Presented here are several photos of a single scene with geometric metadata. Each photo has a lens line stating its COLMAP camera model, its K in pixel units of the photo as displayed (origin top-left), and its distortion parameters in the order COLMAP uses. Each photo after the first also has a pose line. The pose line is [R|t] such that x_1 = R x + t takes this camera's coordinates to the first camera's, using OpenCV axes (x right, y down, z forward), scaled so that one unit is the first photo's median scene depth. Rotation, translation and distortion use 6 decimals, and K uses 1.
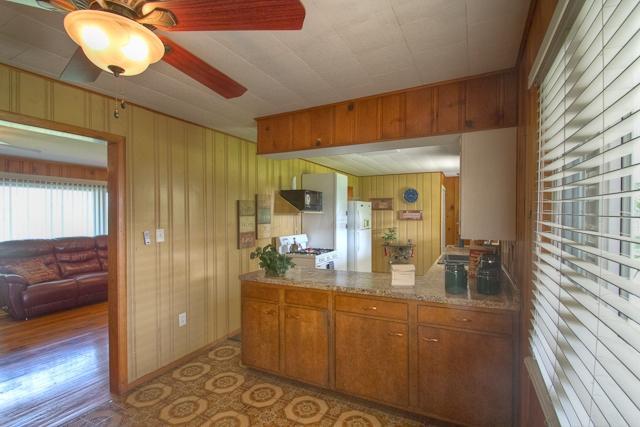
lens RADIAL K [[298.7, 0, 323.9], [0, 298.7, 216.2], [0, 0, 1]] dist [-0.002302, -0.008298]
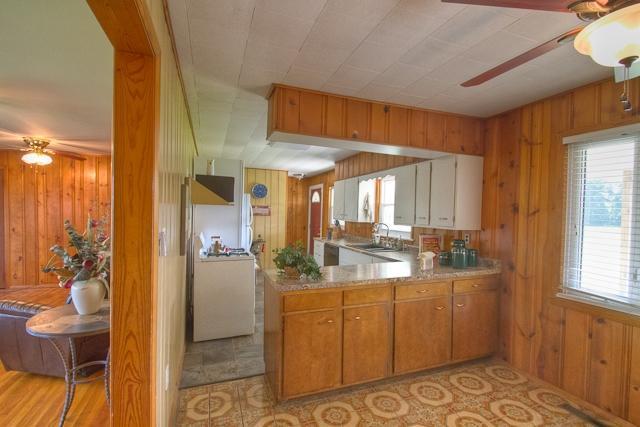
lens RADIAL K [[298.7, 0, 323.0], [0, 298.7, 215.5], [0, 0, 1]] dist [-0.002302, -0.008298]
pose [[0.678289, 0.009070, 0.734739, -0.678587], [-0.019072, 0.999804, 0.005264, 0.009158], [-0.734548, -0.017584, 0.678329, 0.350799]]
